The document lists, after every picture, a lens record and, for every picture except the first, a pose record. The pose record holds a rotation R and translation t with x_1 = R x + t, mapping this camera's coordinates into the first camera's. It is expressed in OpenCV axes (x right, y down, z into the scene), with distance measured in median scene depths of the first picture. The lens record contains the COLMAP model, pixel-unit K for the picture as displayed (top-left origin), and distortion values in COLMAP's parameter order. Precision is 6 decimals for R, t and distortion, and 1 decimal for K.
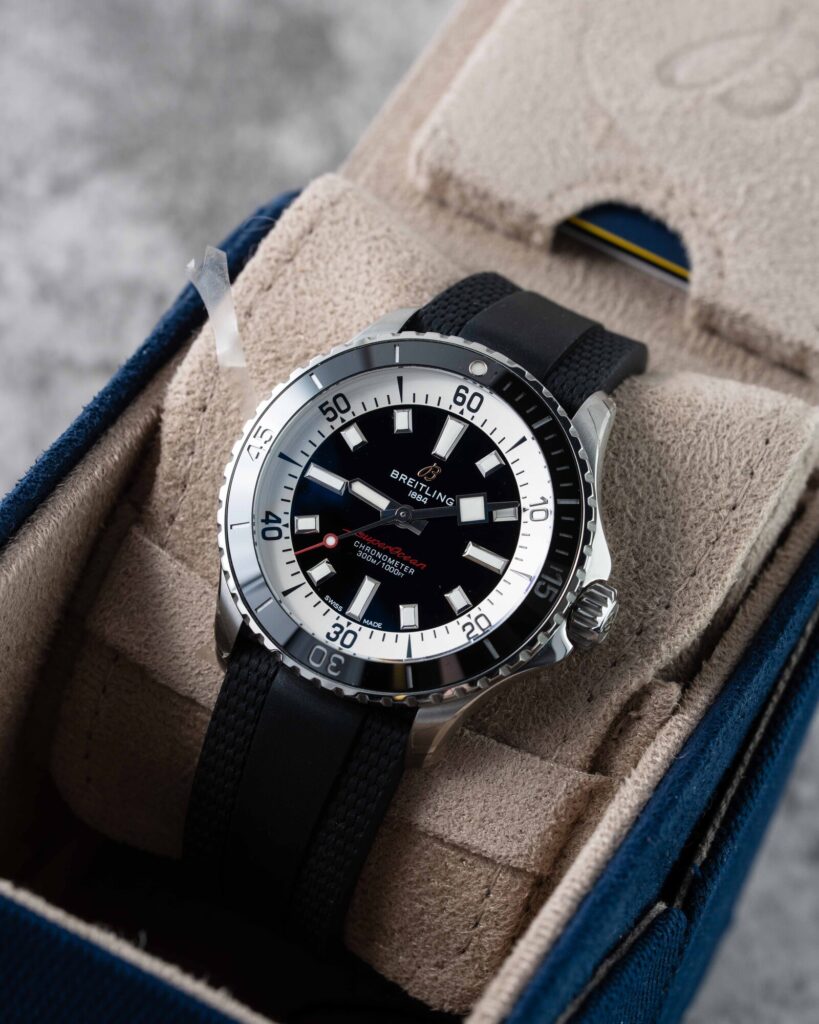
lens RADIAL K [[4844.6, 0, 407.7], [0, 4844.6, 503.5], [0, 0, 1]] dist [-0.107973, 0.000000]
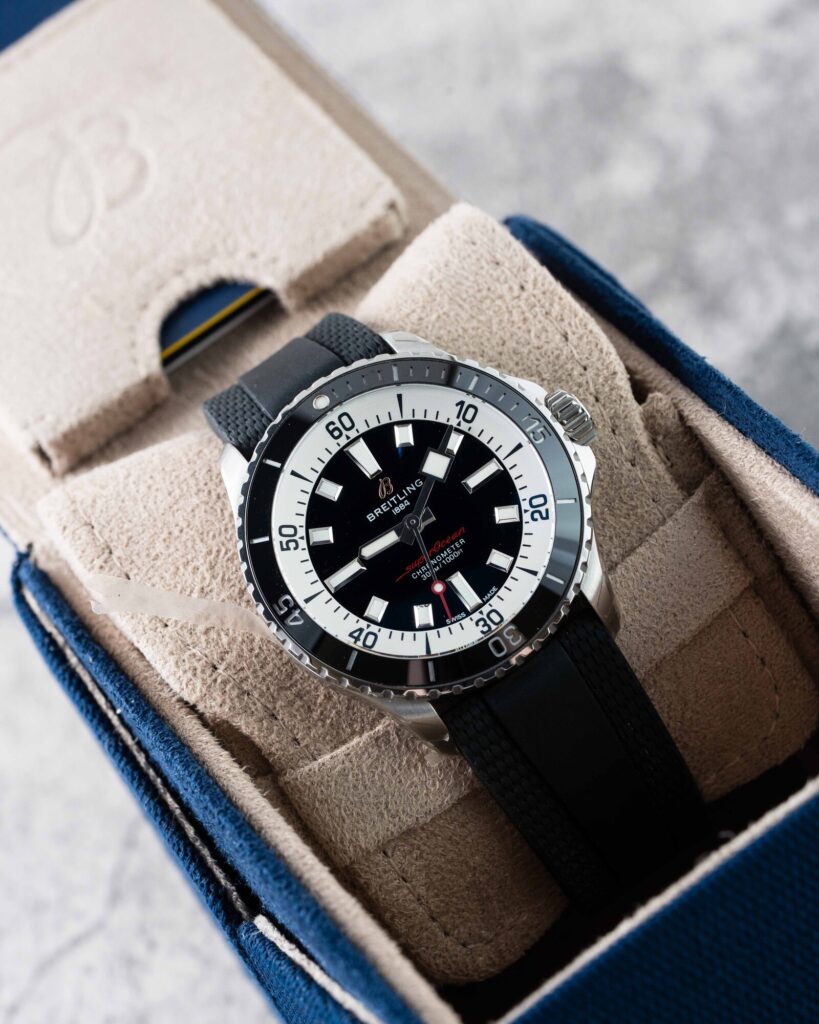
lens RADIAL K [[4844.6, 0, 409.9], [0, 4844.6, 507.4], [0, 0, 1]] dist [-0.107973, 0.000000]
pose [[0.432379, -0.832236, 0.347032, -0.367546], [0.874768, 0.480505, 0.062421, -0.066232], [-0.218700, 0.276583, 0.935774, -0.003622]]
